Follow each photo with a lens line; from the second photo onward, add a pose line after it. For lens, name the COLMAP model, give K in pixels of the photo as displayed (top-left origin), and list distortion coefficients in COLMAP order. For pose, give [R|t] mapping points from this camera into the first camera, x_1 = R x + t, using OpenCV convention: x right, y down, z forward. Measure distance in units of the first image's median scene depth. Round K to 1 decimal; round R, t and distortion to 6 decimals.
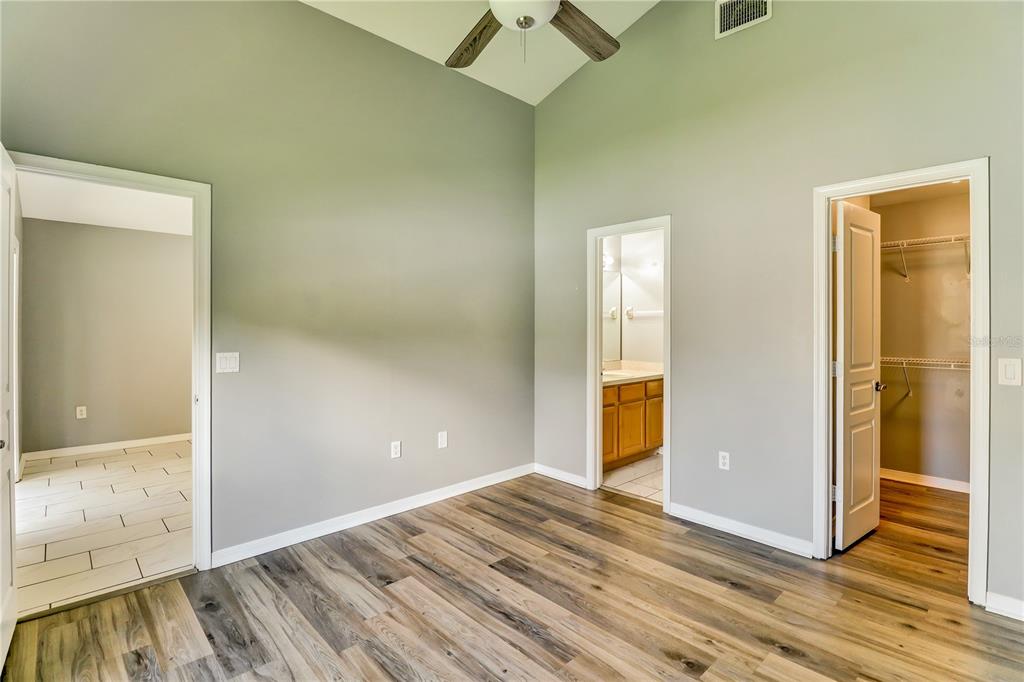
lens RADIAL K [[497.9, 0, 513.3], [0, 497.9, 323.3], [0, 0, 1]] dist [0.007247, -0.013868]
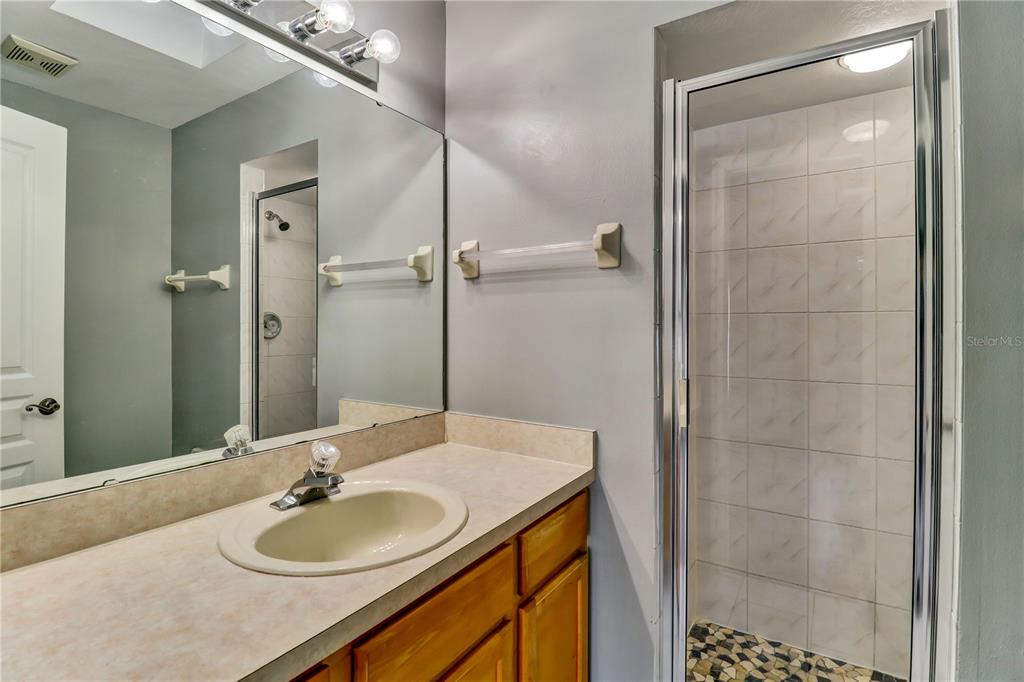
lens RADIAL K [[497.9, 0, 513.3], [0, 497.9, 323.3], [0, 0, 1]] dist [0.007247, -0.013868]
pose [[0.970828, 0.007401, 0.239663, 0.247776], [-0.005810, 0.999956, -0.007343, 0.025991], [-0.239707, 0.005737, 0.970828, 0.928465]]
